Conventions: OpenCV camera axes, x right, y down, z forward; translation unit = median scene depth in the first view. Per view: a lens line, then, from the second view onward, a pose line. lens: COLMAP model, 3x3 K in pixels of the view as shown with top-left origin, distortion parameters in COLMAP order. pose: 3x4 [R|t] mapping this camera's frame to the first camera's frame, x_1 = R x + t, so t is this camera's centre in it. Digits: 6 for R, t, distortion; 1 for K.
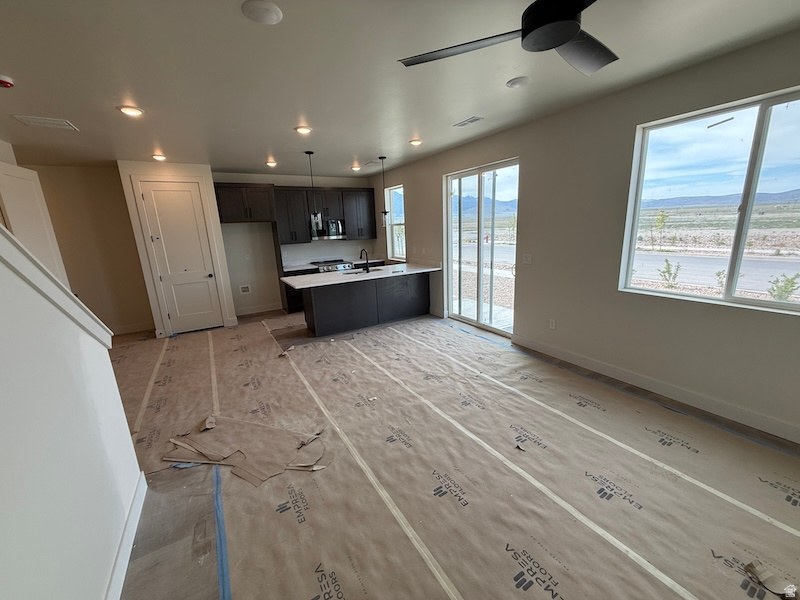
lens RADIAL K [[318.5, 0, 400.0], [0, 318.5, 300.0], [0, 0, 1]] dist [0.001292, -0.000007]
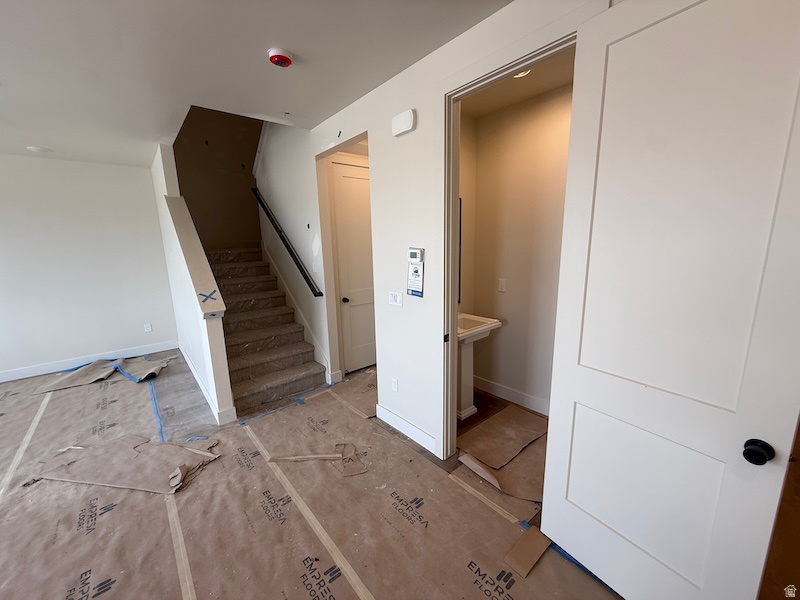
lens RADIAL K [[318.5, 0, 400.0], [0, 318.5, 300.0], [0, 0, 1]] dist [0.001292, -0.000007]
pose [[-0.984078, 0.098770, -0.147767, -0.695838], [0.030357, 0.912563, 0.407808, -0.212452], [0.175126, 0.396829, -0.901031, 1.064523]]
